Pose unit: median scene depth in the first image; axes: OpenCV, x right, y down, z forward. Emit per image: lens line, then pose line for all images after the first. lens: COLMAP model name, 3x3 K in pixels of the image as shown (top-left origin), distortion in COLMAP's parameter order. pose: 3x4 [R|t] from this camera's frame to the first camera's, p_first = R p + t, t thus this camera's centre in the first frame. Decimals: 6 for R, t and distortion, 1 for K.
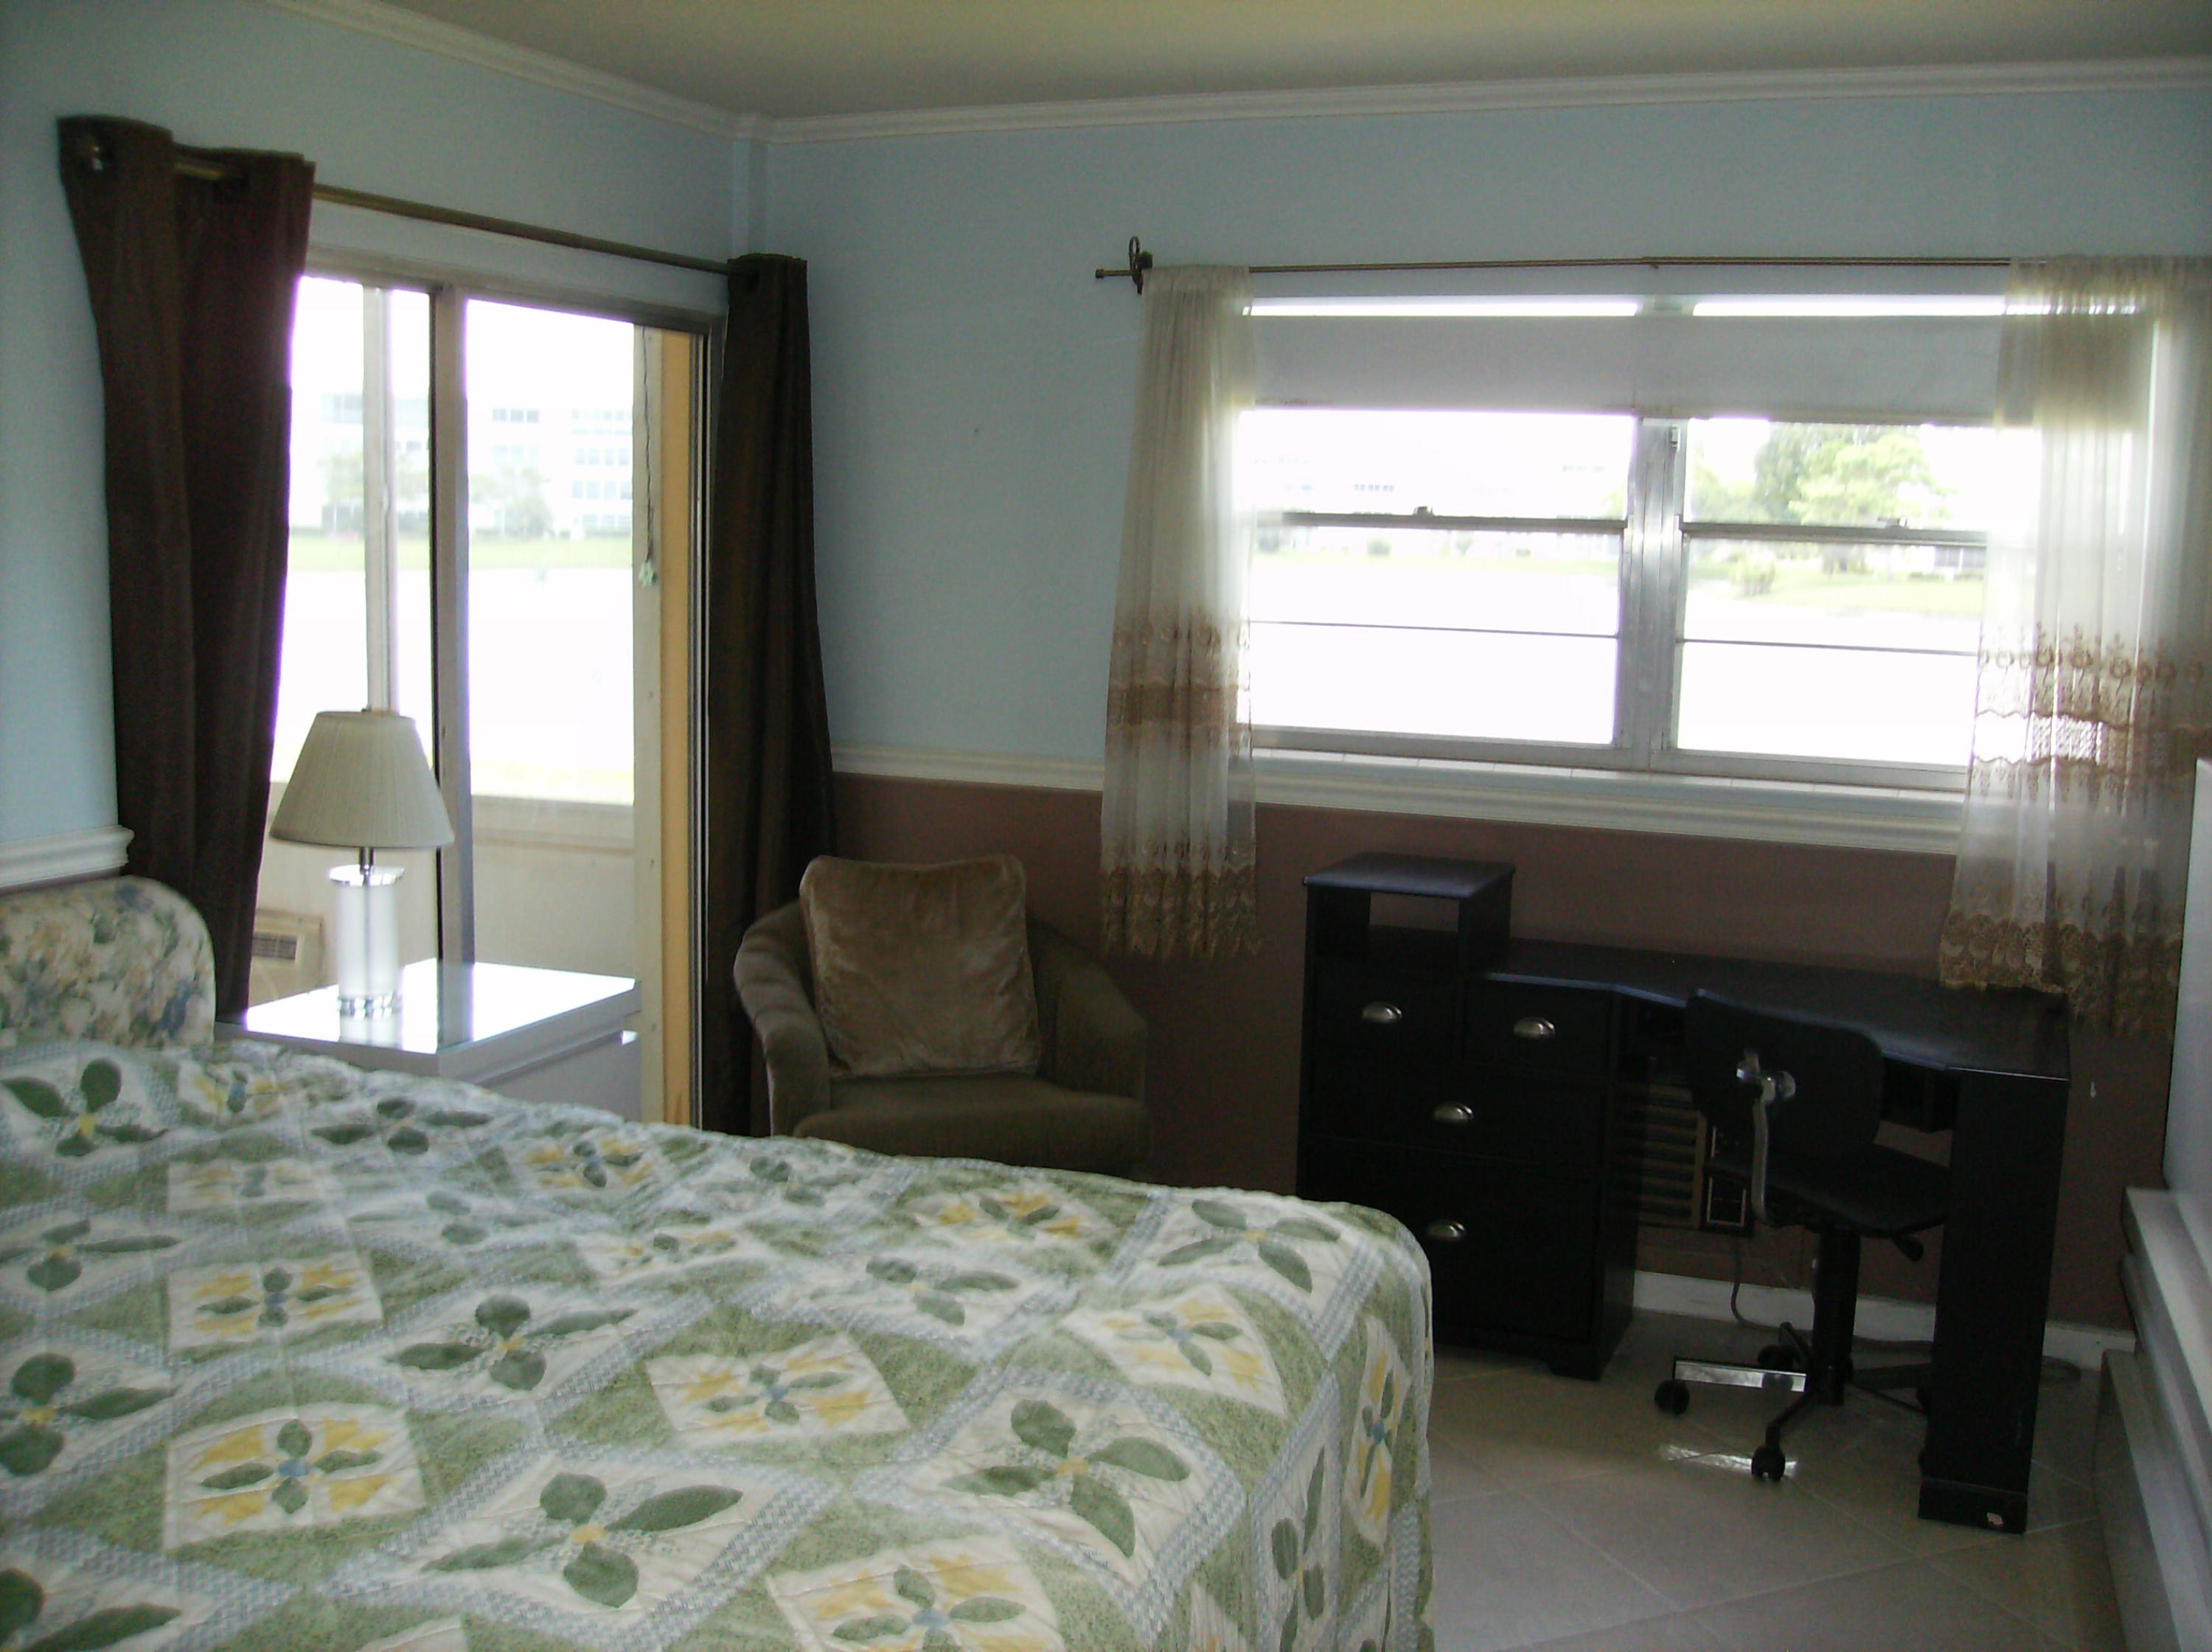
lens RADIAL K [[2203.3, 0, 1102.4], [0, 2203.3, 832.8], [0, 0, 1]] dist [-0.095542, 0.000000]
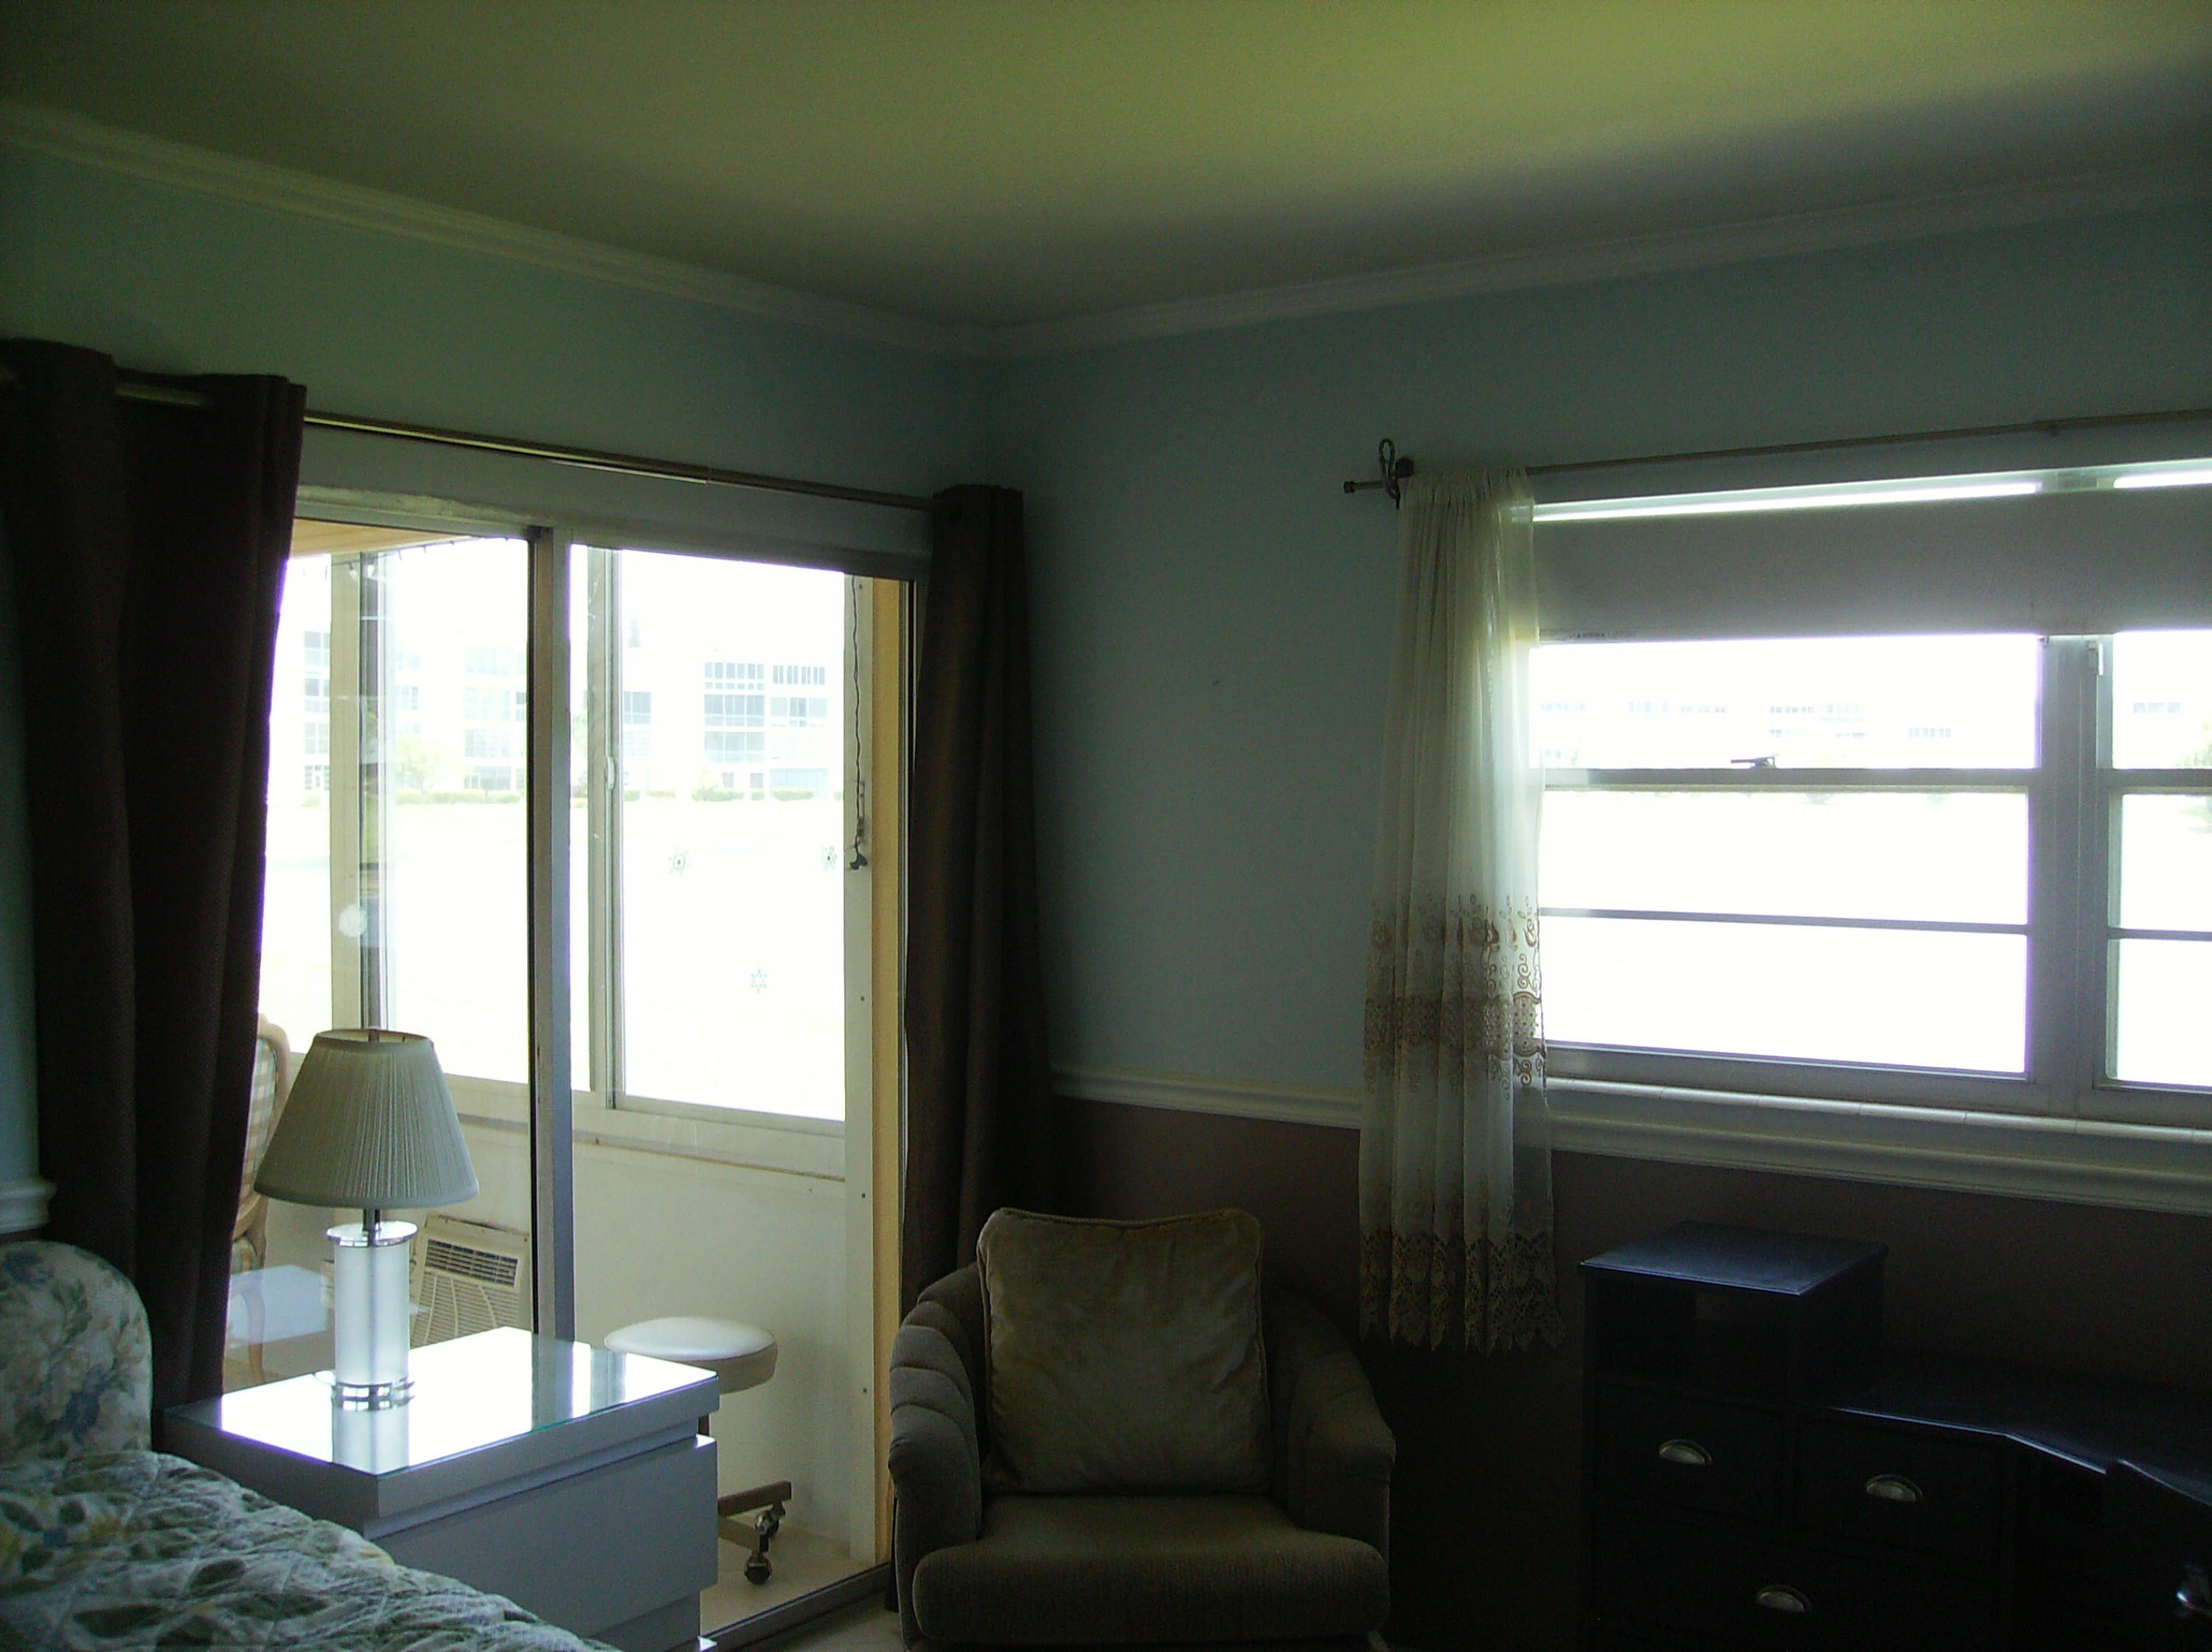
lens RADIAL K [[2203.3, 0, 1107.5], [0, 2203.3, 813.9], [0, 0, 1]] dist [-0.095542, 0.000000]
pose [[0.970940, -0.019092, -0.238559, 0.108001], [-0.011690, 0.991840, -0.126953, -0.031663], [0.239036, 0.126052, 0.962794, 0.220823]]
